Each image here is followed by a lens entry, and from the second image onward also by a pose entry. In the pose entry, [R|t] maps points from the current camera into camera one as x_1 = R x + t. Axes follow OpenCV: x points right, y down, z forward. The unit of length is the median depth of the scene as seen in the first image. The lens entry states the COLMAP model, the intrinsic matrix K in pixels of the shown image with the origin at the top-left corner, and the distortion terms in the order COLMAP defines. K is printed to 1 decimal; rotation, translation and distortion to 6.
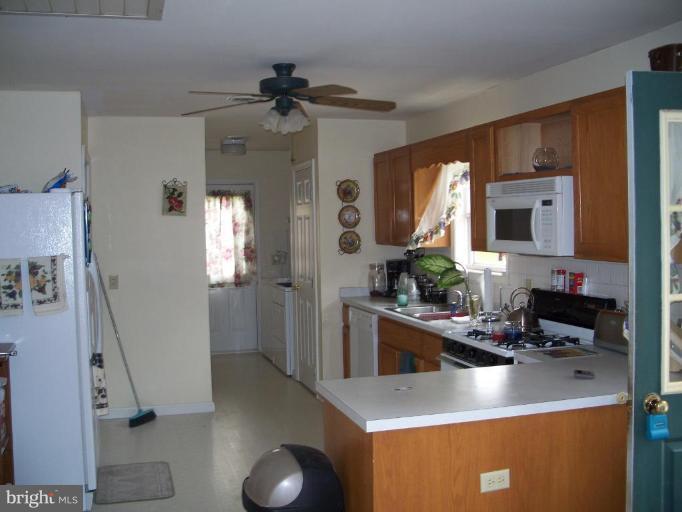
lens RADIAL K [[748.7, 0, 341.0], [0, 748.7, 256.0], [0, 0, 1]] dist [-0.157985, 0.026954]
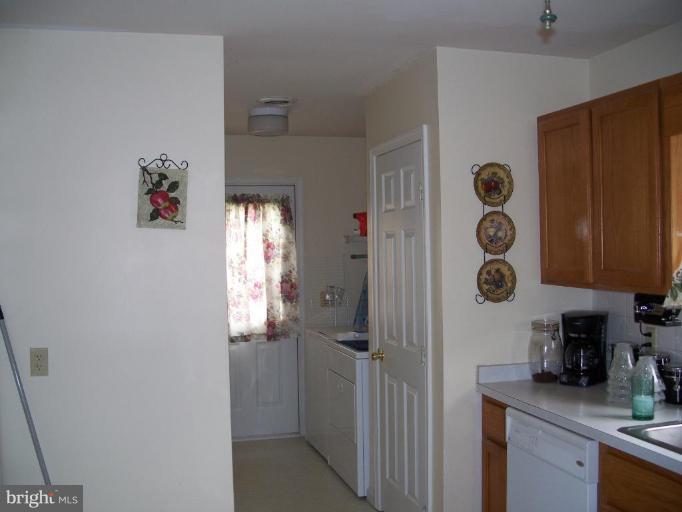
lens RADIAL K [[748.7, 0, 341.0], [0, 748.7, 256.0], [0, 0, 1]] dist [-0.157985, 0.026954]
pose [[0.999783, 0.001202, -0.020778, -0.087538], [-0.001791, 0.999597, -0.028327, -0.020494], [0.020736, 0.028358, 0.999383, 0.470759]]
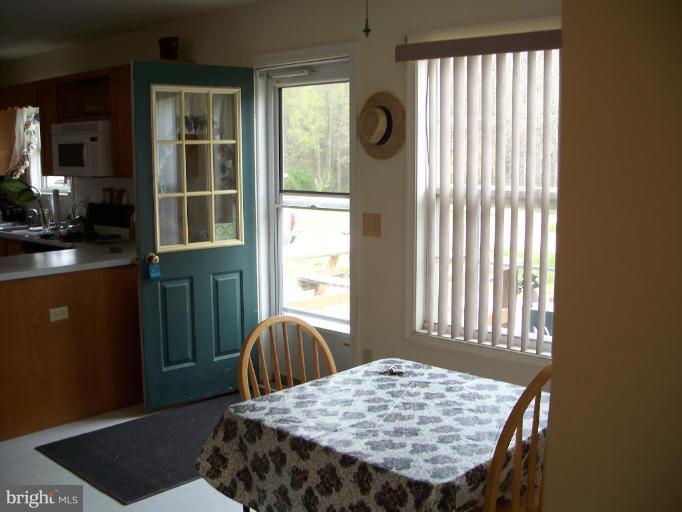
lens RADIAL K [[748.7, 0, 341.0], [0, 748.7, 256.0], [0, 0, 1]] dist [-0.157985, 0.026954]
pose [[0.854638, -0.059325, 0.515825, -0.032650], [0.014106, 0.995737, 0.091147, 0.017870], [-0.519033, -0.070622, 0.851831, -0.276543]]
